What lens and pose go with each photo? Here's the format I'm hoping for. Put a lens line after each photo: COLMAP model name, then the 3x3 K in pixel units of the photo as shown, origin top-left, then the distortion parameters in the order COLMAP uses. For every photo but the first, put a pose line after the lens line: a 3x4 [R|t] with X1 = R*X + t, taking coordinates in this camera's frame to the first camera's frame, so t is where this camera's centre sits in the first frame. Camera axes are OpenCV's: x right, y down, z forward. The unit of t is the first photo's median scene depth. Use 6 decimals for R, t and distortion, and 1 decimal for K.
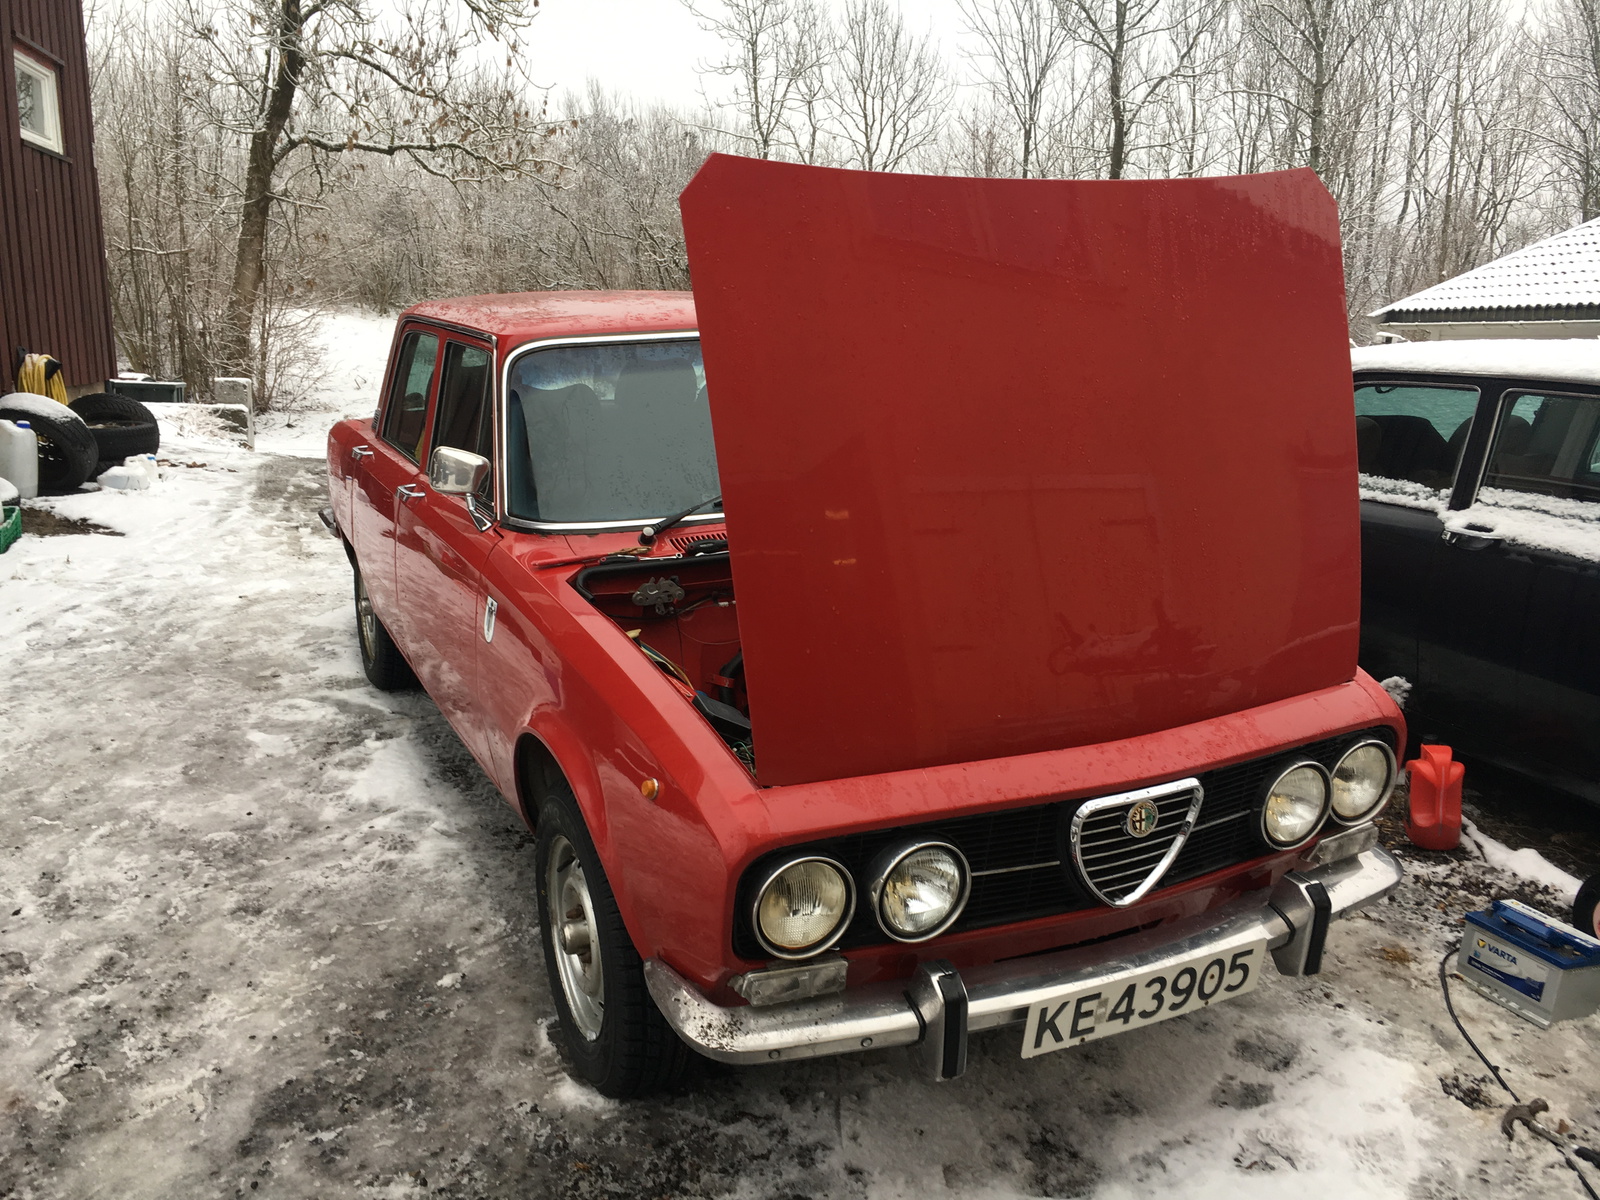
lens RADIAL K [[1331.9, 0, 828.6], [0, 1331.9, 600.9], [0, 0, 1]] dist [0.079839, -0.101339]
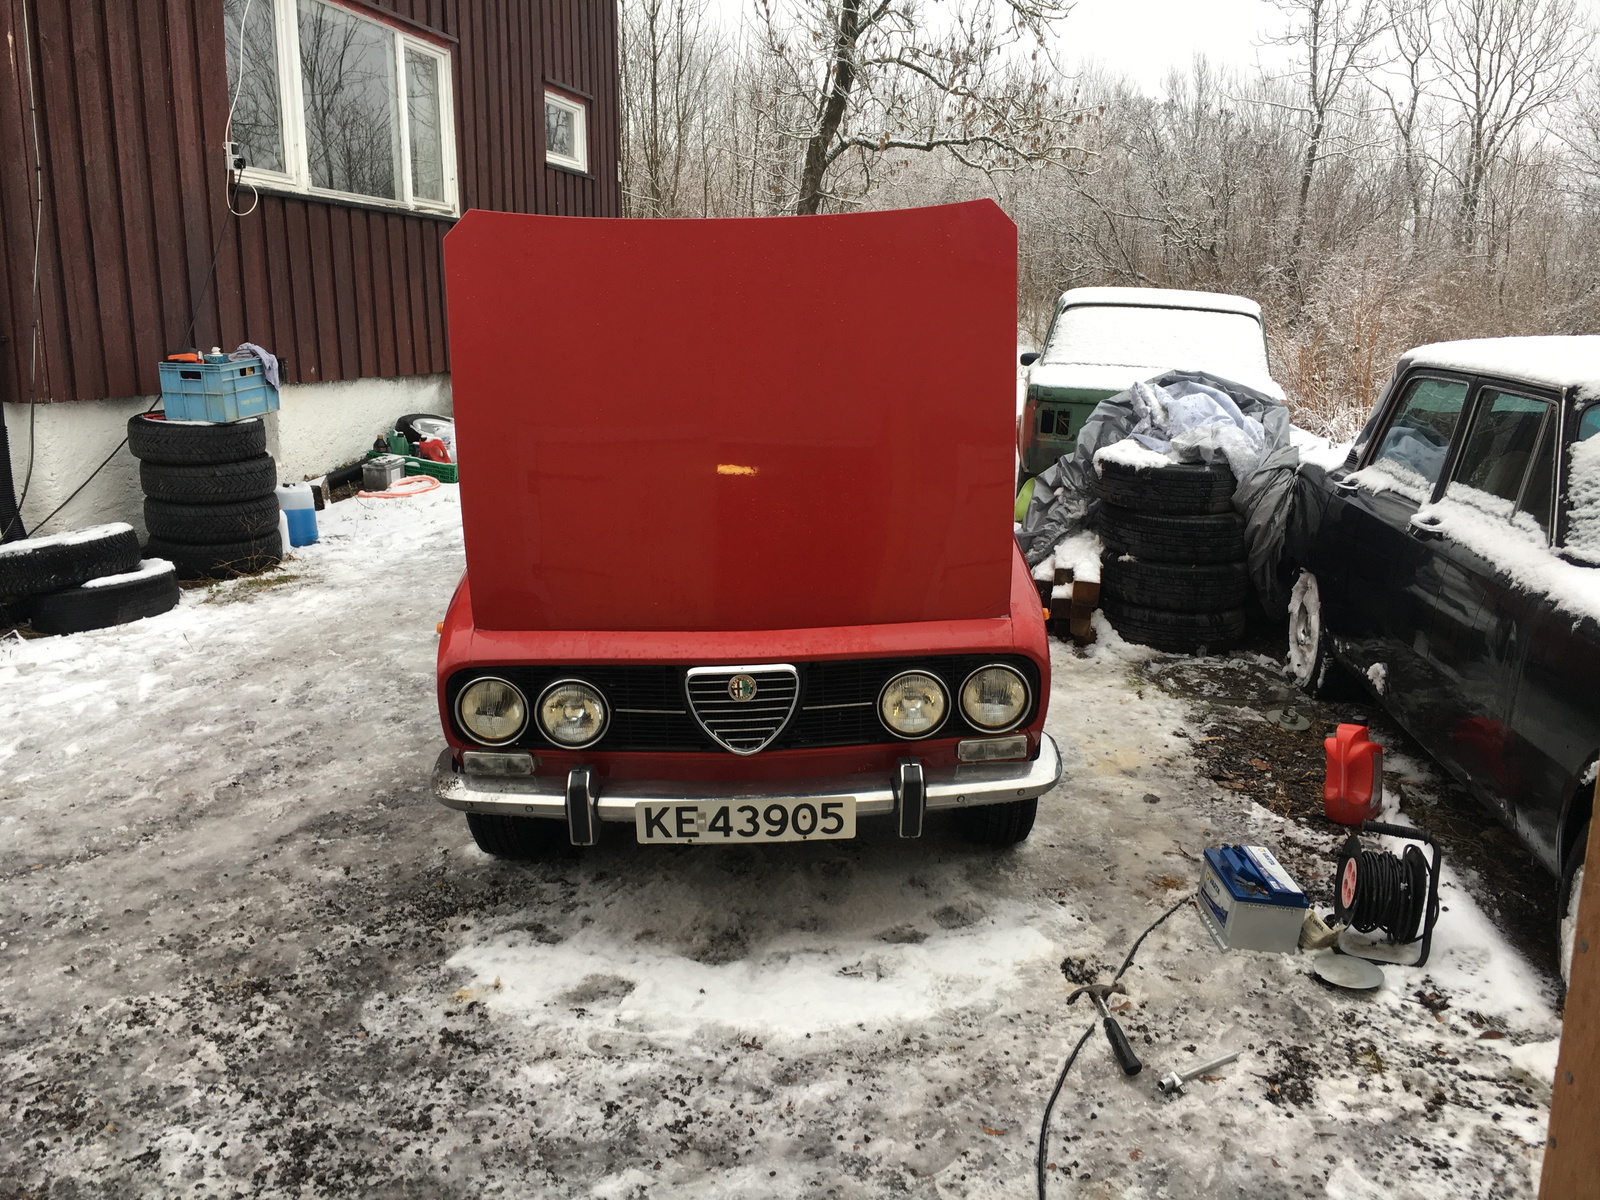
lens RADIAL K [[1331.9, 0, 828.6], [0, 1331.9, 600.9], [0, 0, 1]] dist [0.079839, -0.101339]
pose [[0.910892, 0.091434, -0.402387, 0.464640], [-0.085926, 0.995795, 0.031761, 0.012583], [0.403599, 0.005644, 0.914918, -0.113710]]
